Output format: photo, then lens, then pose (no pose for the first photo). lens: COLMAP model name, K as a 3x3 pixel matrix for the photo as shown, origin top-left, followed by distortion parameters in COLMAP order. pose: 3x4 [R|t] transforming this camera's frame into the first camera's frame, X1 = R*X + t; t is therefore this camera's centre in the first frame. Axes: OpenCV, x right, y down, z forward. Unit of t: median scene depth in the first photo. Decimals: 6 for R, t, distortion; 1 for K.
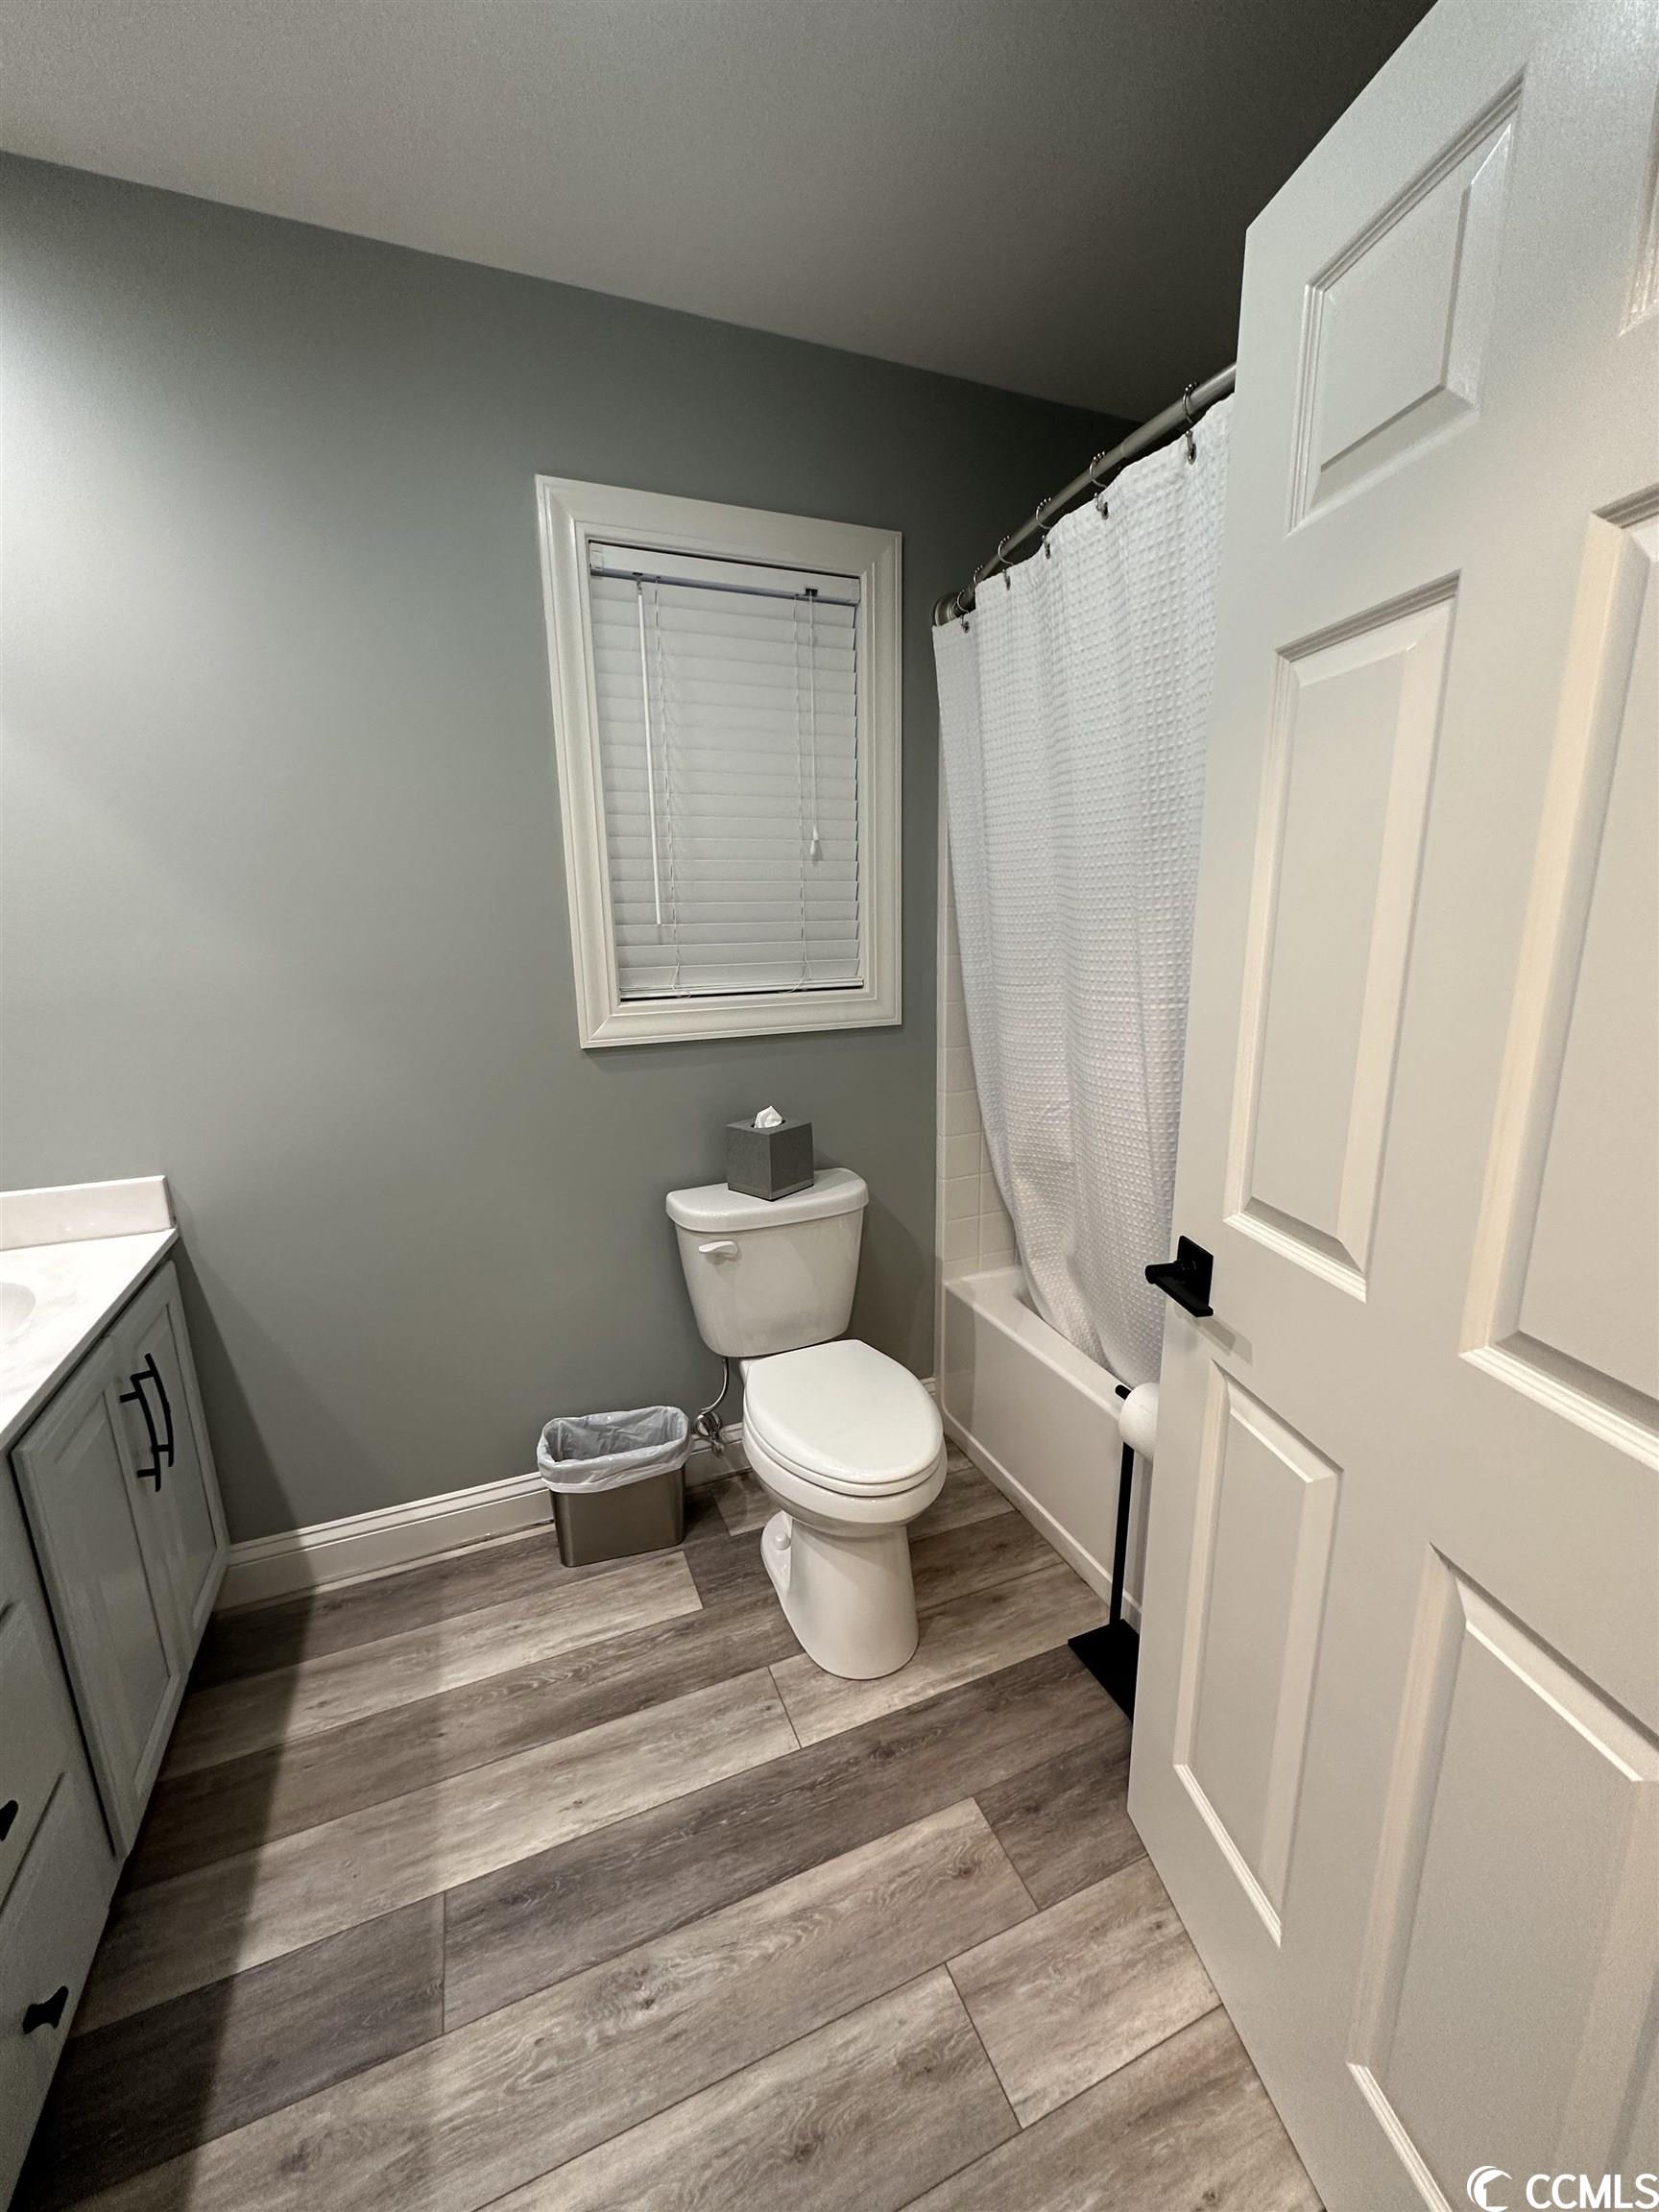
lens RADIAL K [[878.7, 0, 831.6], [0, 878.7, 1108.1], [0, 0, 1]] dist [-0.000560, 0.000624]
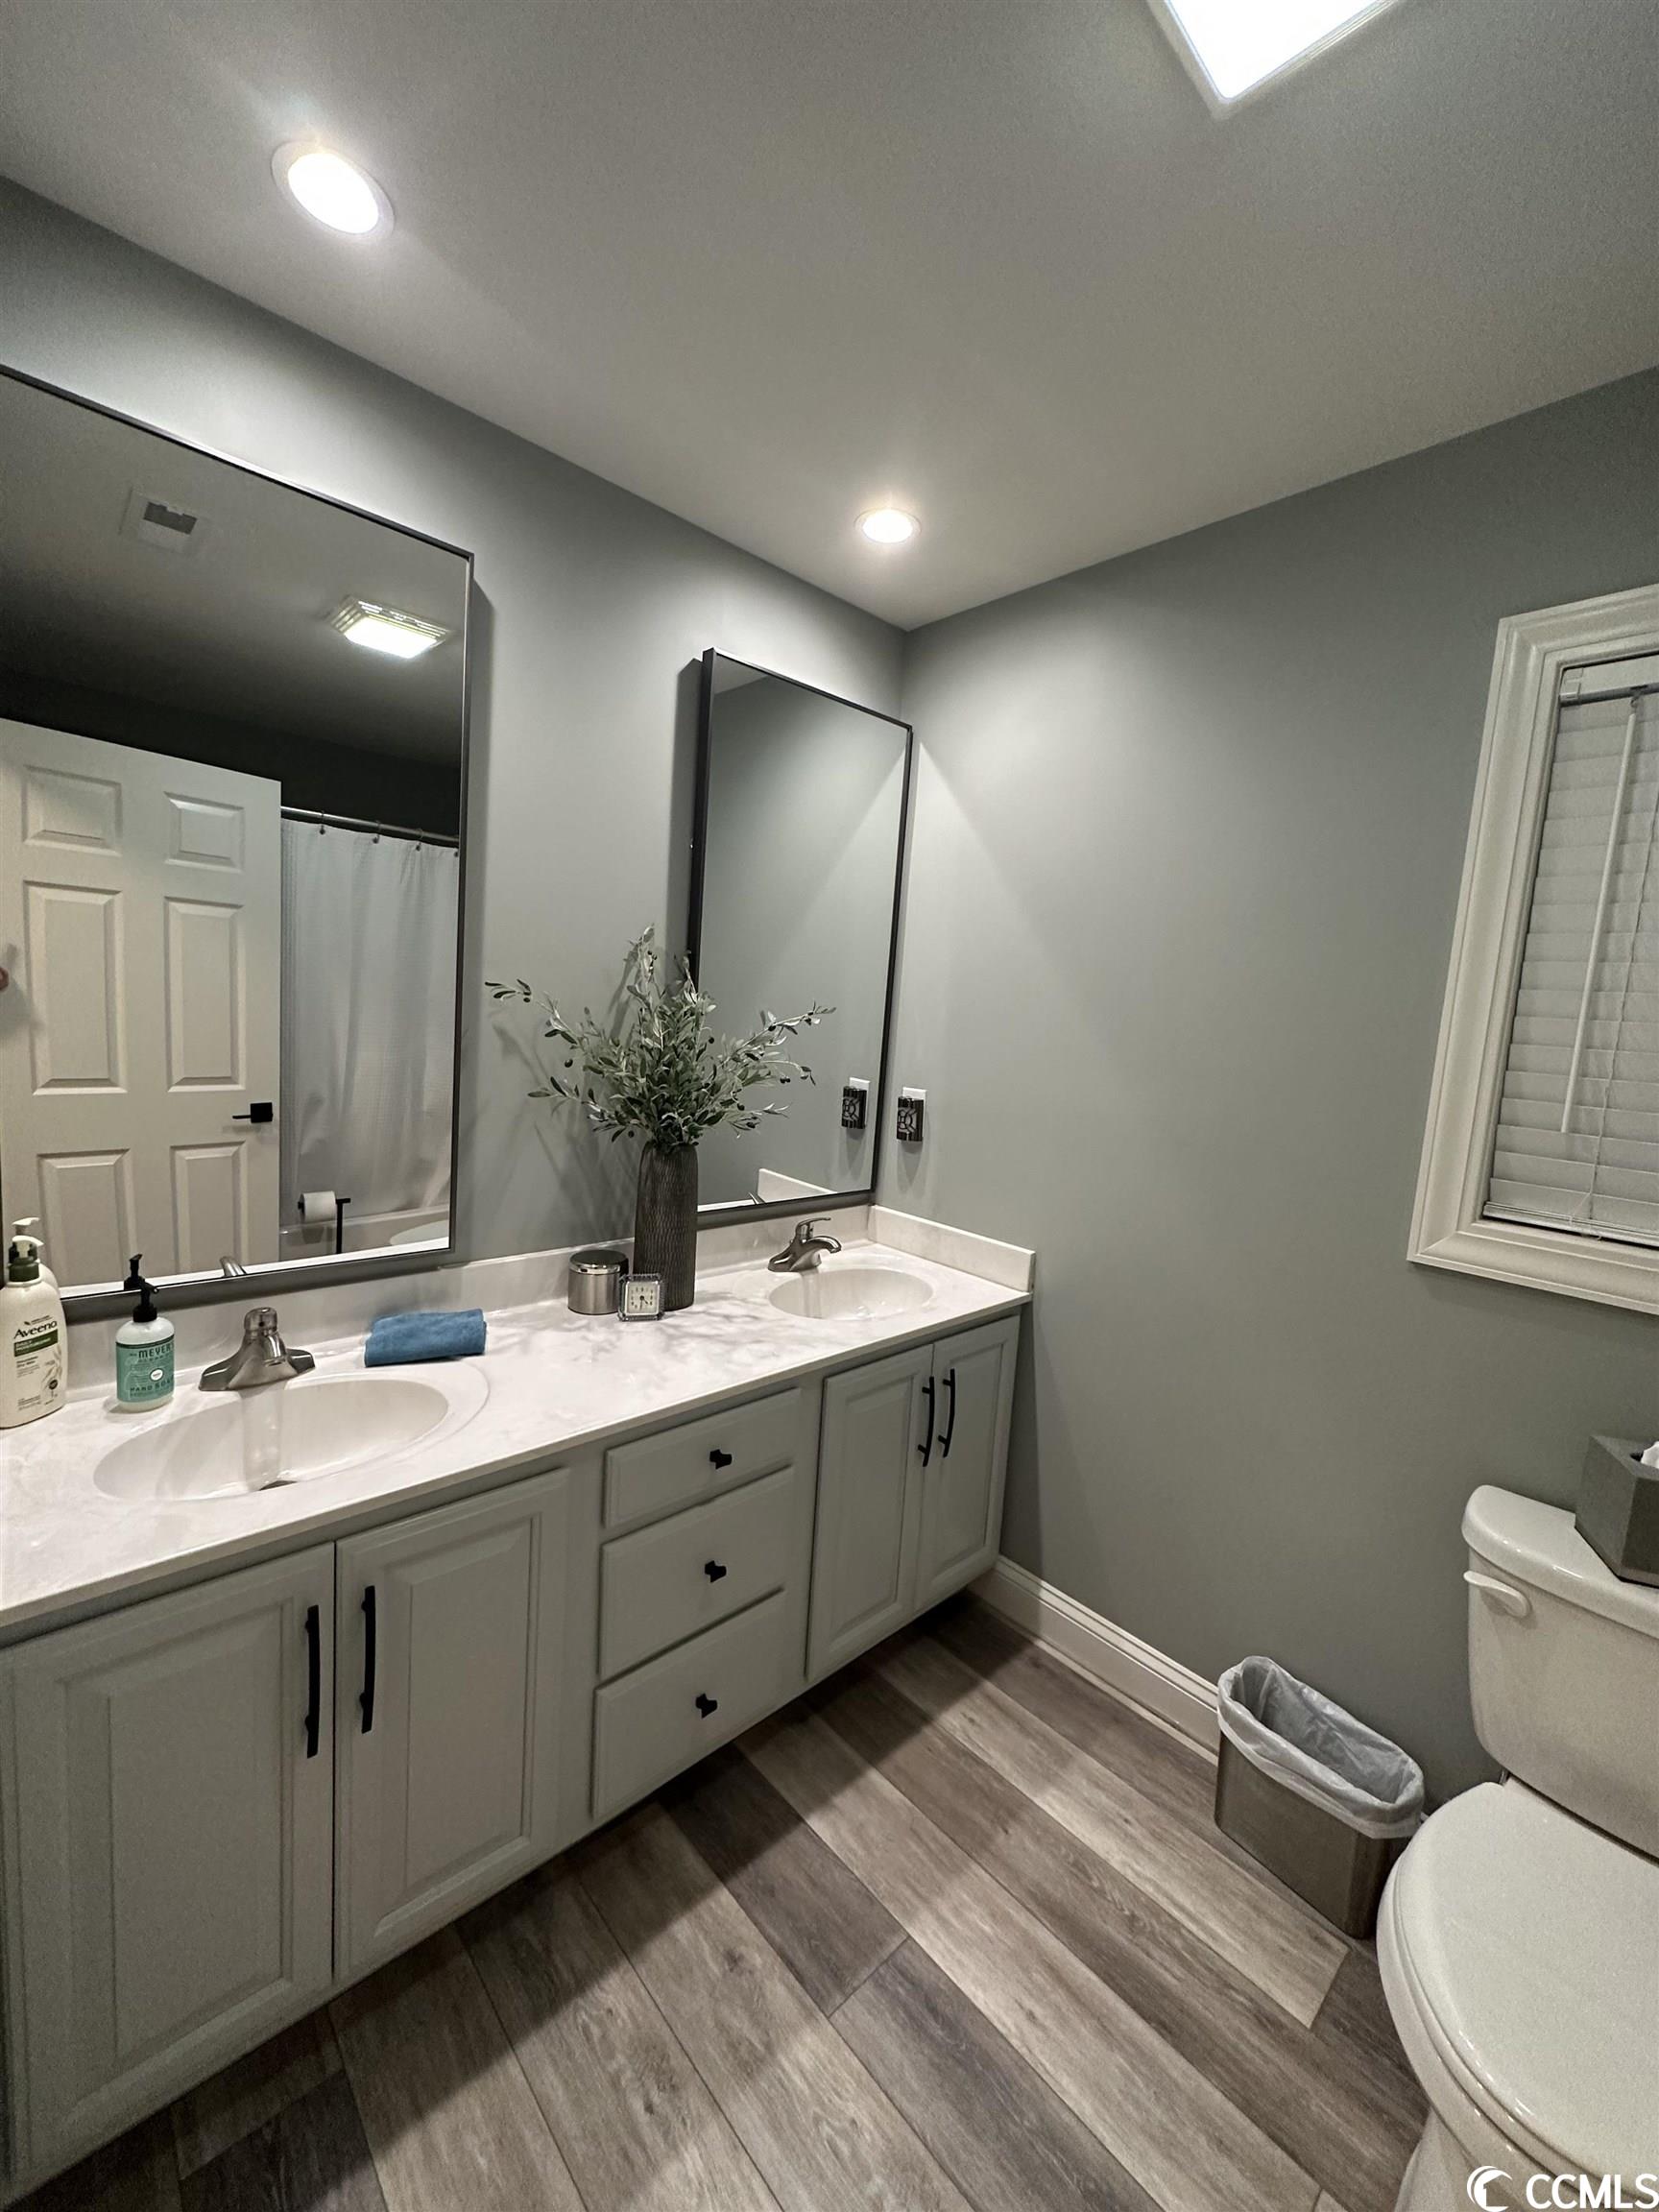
lens RADIAL K [[878.7, 0, 831.6], [0, 878.7, 1108.1], [0, 0, 1]] dist [-0.000560, 0.000624]
pose [[0.346777, 0.146343, -0.926461, 0.310793], [-0.281808, 0.958372, 0.045902, -0.102071], [0.894612, 0.245166, 0.373582, 0.189076]]
